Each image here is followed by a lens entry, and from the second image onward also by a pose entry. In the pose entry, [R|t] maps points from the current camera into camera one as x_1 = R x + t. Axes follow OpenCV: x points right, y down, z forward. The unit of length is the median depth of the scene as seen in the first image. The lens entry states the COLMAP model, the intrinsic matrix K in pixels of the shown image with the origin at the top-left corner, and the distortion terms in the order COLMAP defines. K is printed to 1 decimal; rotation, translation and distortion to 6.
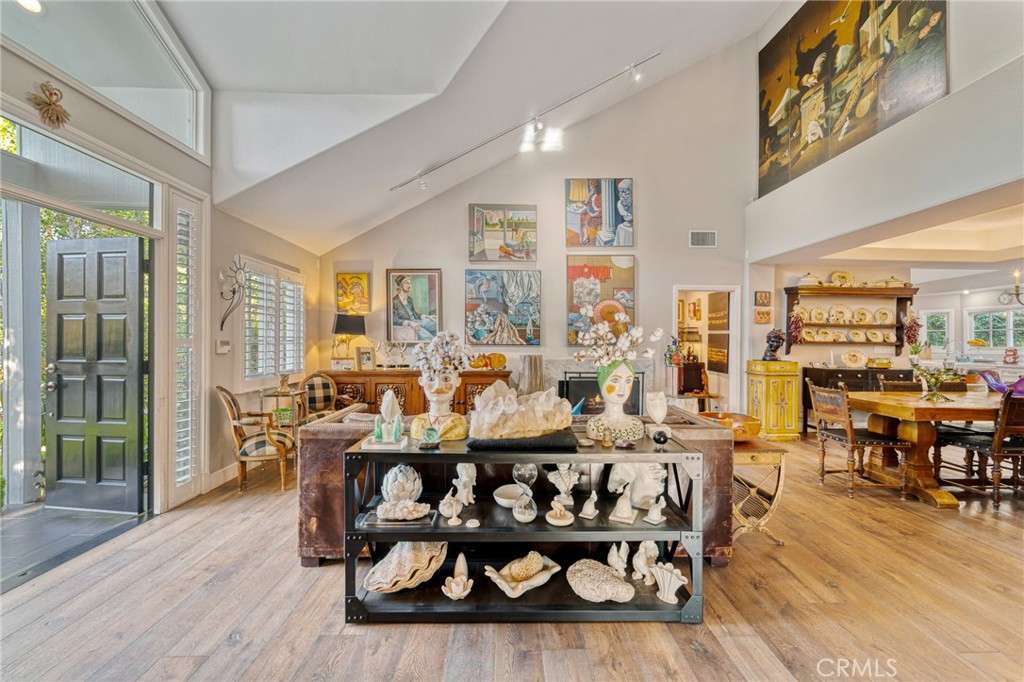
lens RADIAL K [[417.3, 0, 520.5], [0, 417.3, 347.5], [0, 0, 1]] dist [-0.001320, -0.000751]
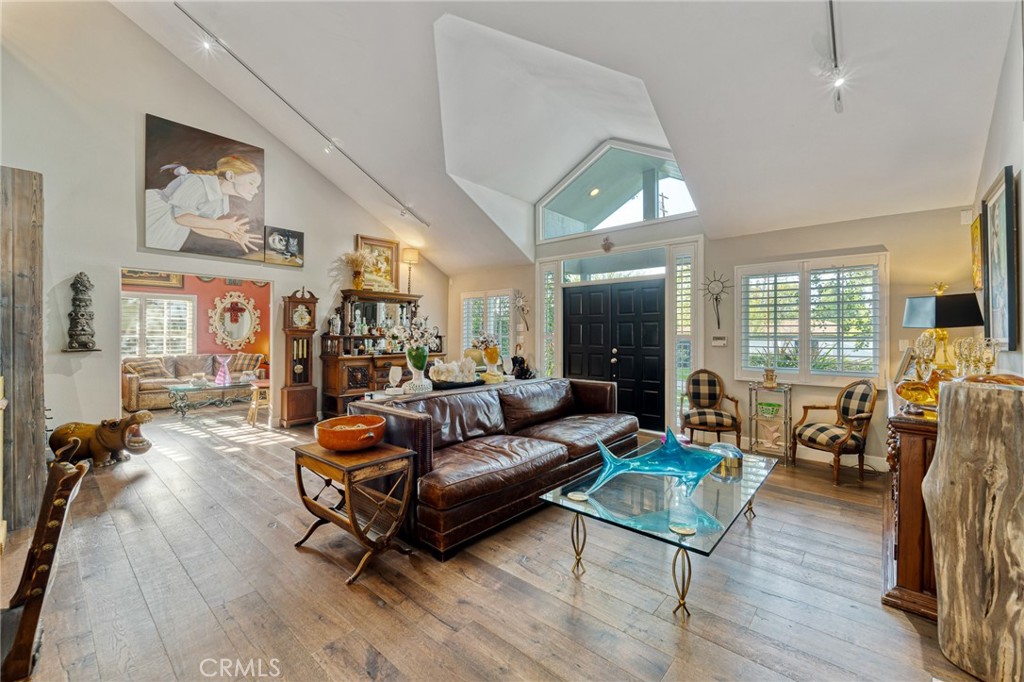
lens RADIAL K [[417.3, 0, 516.0], [0, 417.3, 333.1], [0, 0, 1]] dist [-0.001320, -0.000751]
pose [[-0.682286, -0.007601, -0.731046, 0.448073], [-0.016415, 0.999853, 0.004924, -0.014917], [0.730901, 0.015359, -0.682311, 0.923668]]
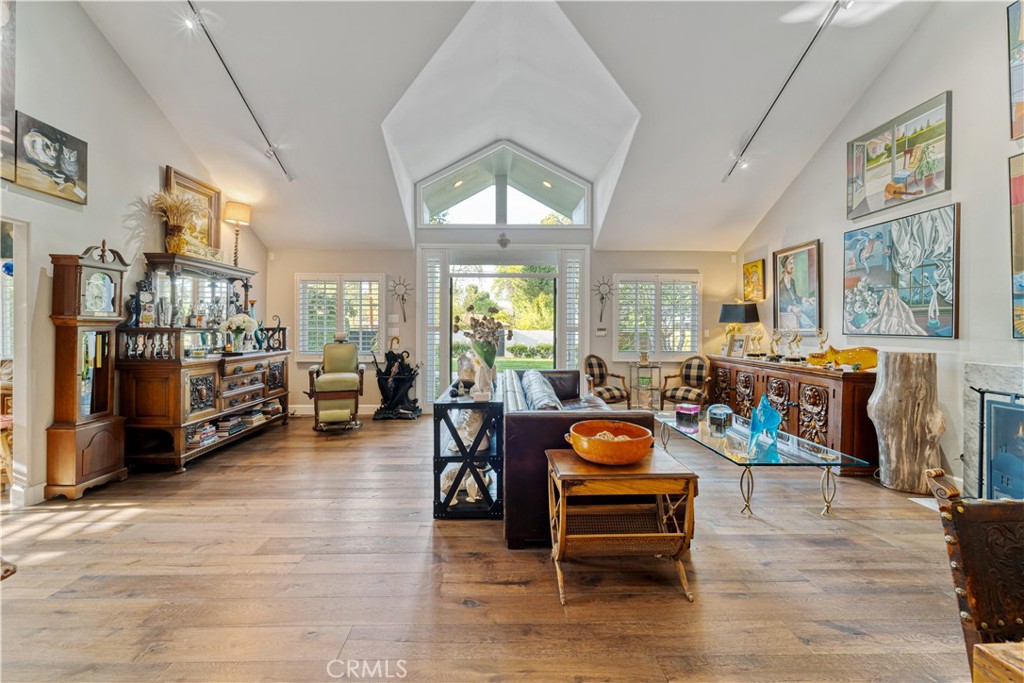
lens RADIAL K [[417.3, 0, 502.7], [0, 417.3, 329.2], [0, 0, 1]] dist [-0.001320, -0.000751]
pose [[-0.016871, 0.002835, -0.999854, 0.620094], [-0.019476, 0.999805, 0.003163, -0.006297], [0.999668, 0.019527, -0.016812, 0.408873]]
